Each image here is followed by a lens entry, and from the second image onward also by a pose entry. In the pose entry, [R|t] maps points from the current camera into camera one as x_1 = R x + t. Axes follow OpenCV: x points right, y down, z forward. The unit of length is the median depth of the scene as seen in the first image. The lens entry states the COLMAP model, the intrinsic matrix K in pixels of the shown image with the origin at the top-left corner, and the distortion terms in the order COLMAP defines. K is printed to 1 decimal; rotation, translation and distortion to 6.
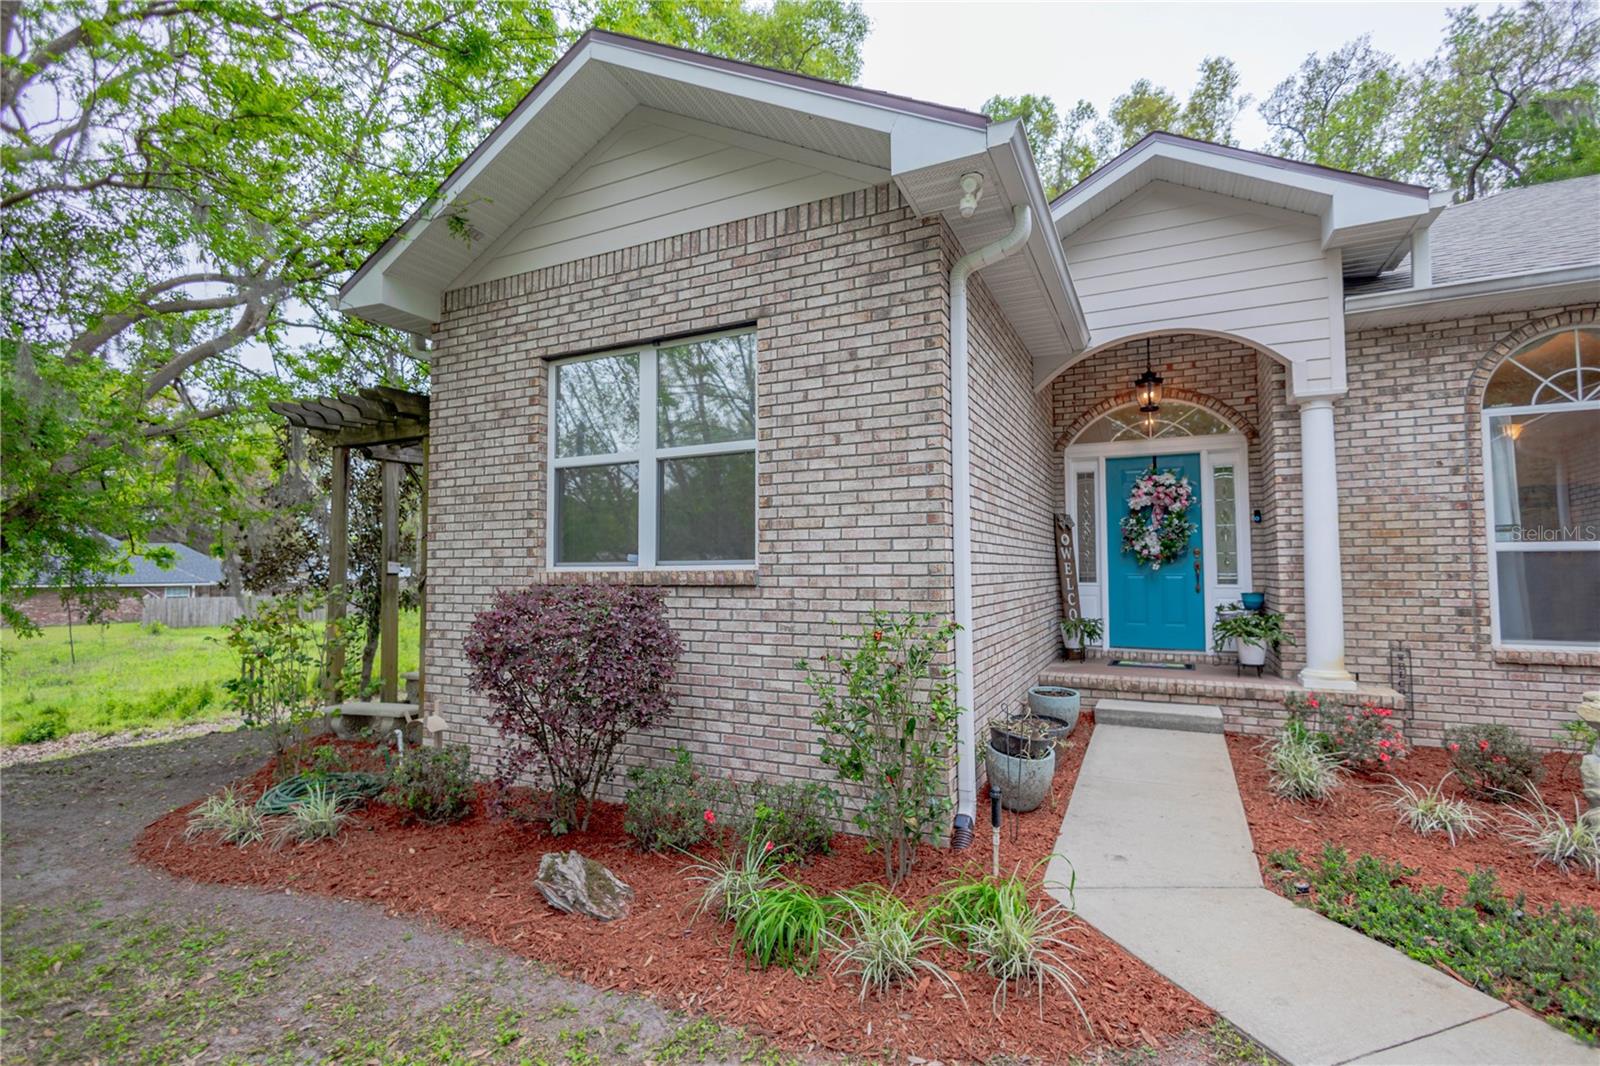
lens RADIAL K [[737.2, 0, 799.8], [0, 737.2, 534.3], [0, 0, 1]] dist [0.013725, -0.004835]
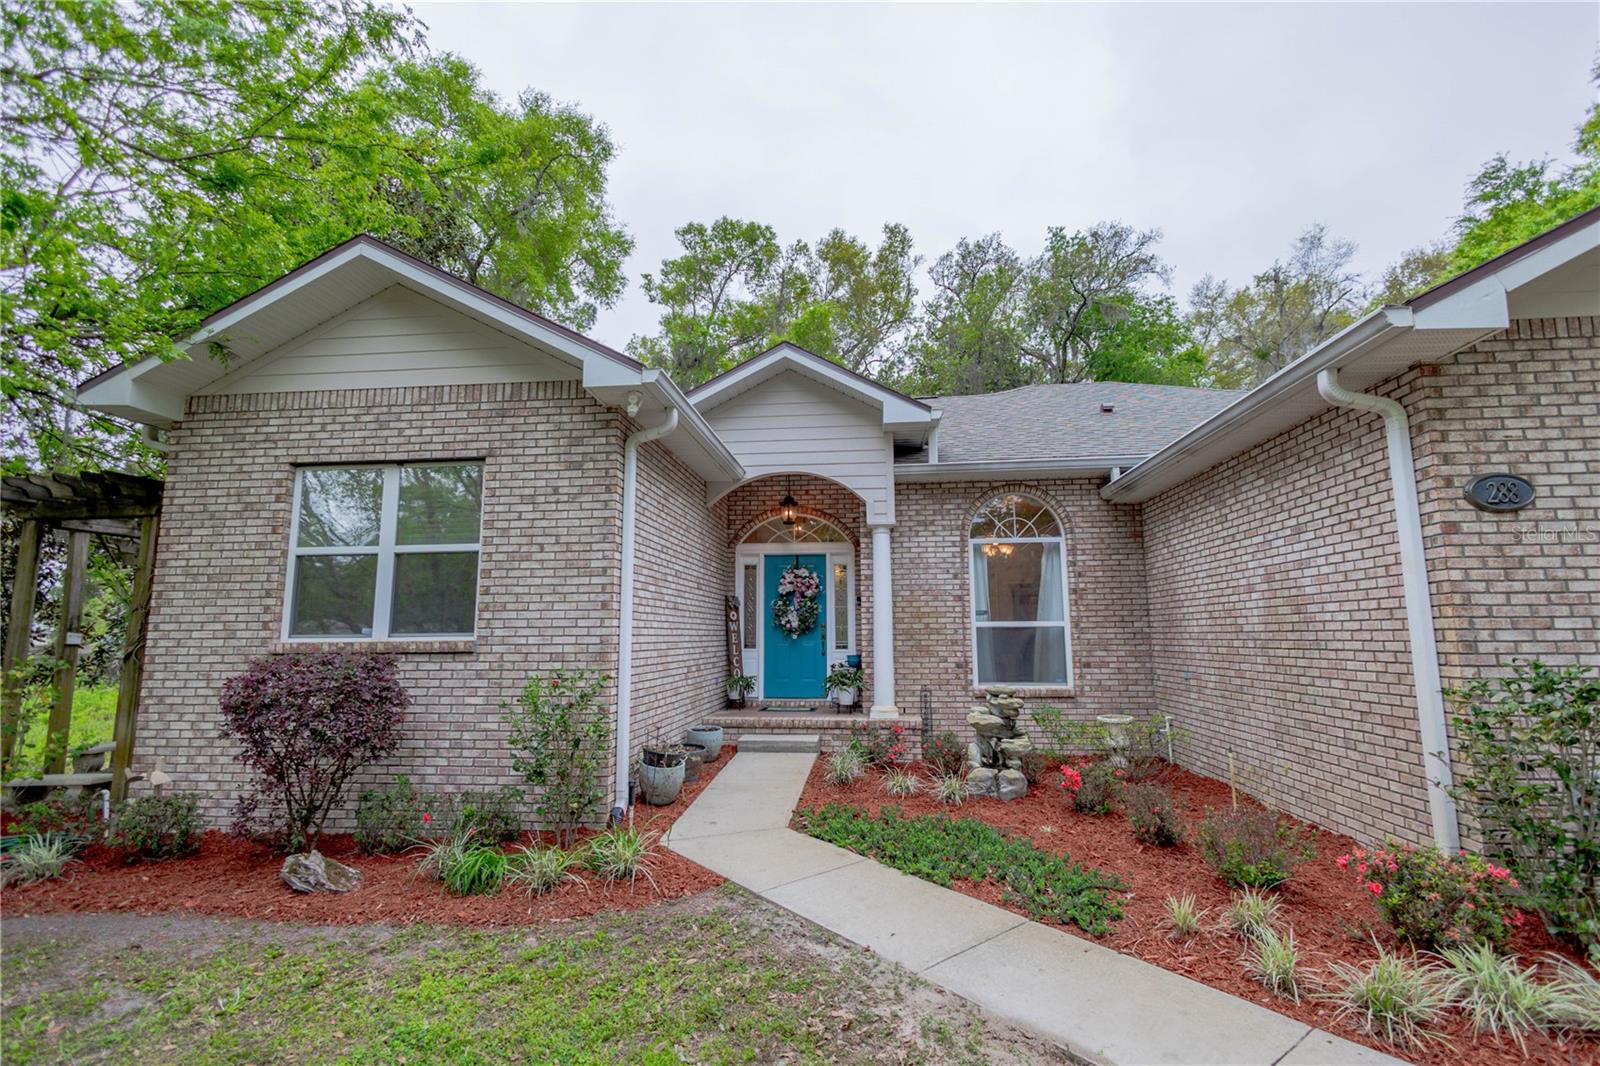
lens RADIAL K [[734.0, 0, 800.0], [0, 734.0, 533.0], [0, 0, 1]] dist [0.010665, -0.001869]
pose [[0.938915, 0.047360, 0.340874, 0.024755], [-0.015317, 0.995255, -0.096088, -0.021166], [-0.343807, 0.084997, 0.935186, -0.371300]]
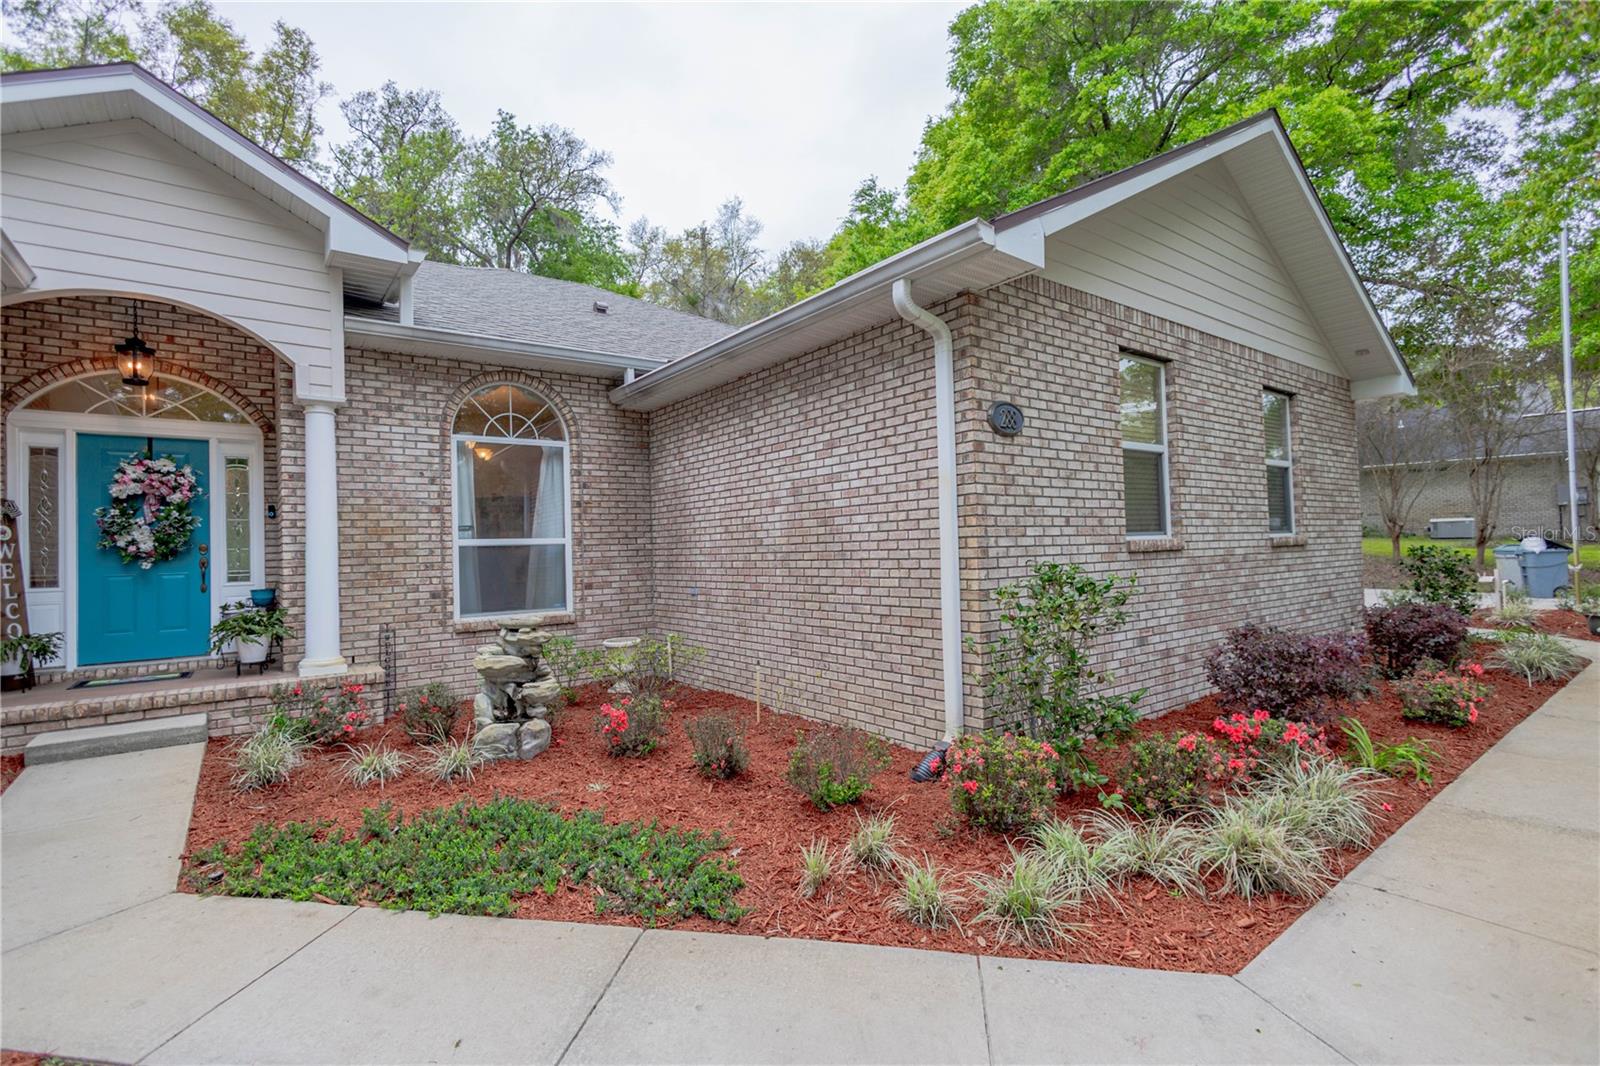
lens RADIAL K [[735.0, 0, 801.1], [0, 735.0, 534.2], [0, 0, 1]] dist [0.008079, -0.001267]
pose [[0.451448, 0.009683, 0.892245, 0.069907], [-0.016540, 0.999860, -0.002482, -0.004272], [-0.892144, -0.013637, 0.451545, -0.097697]]
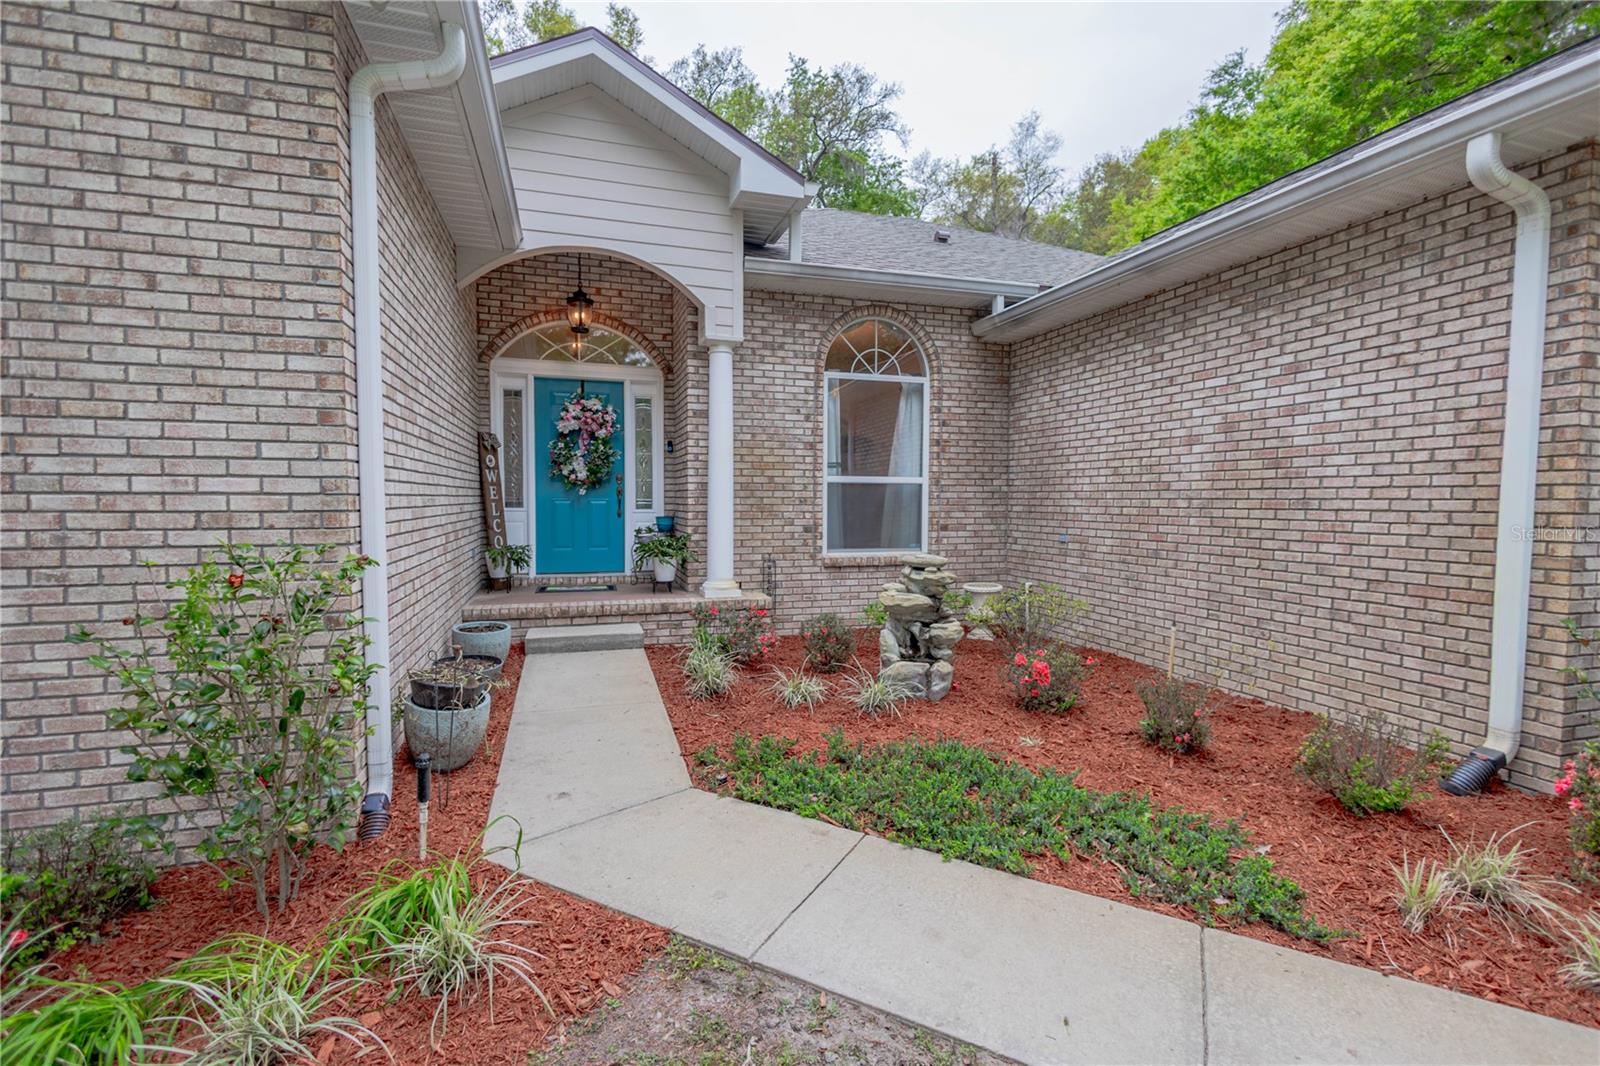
lens RADIAL K [[735.0, 0, 799.4], [0, 735.0, 534.9], [0, 0, 1]] dist [0.014151, -0.005252]
pose [[0.726135, -0.025967, 0.687062, 0.008485], [-0.041449, 0.995816, 0.081442, 0.011076], [-0.686302, -0.087616, 0.722020, 0.089617]]
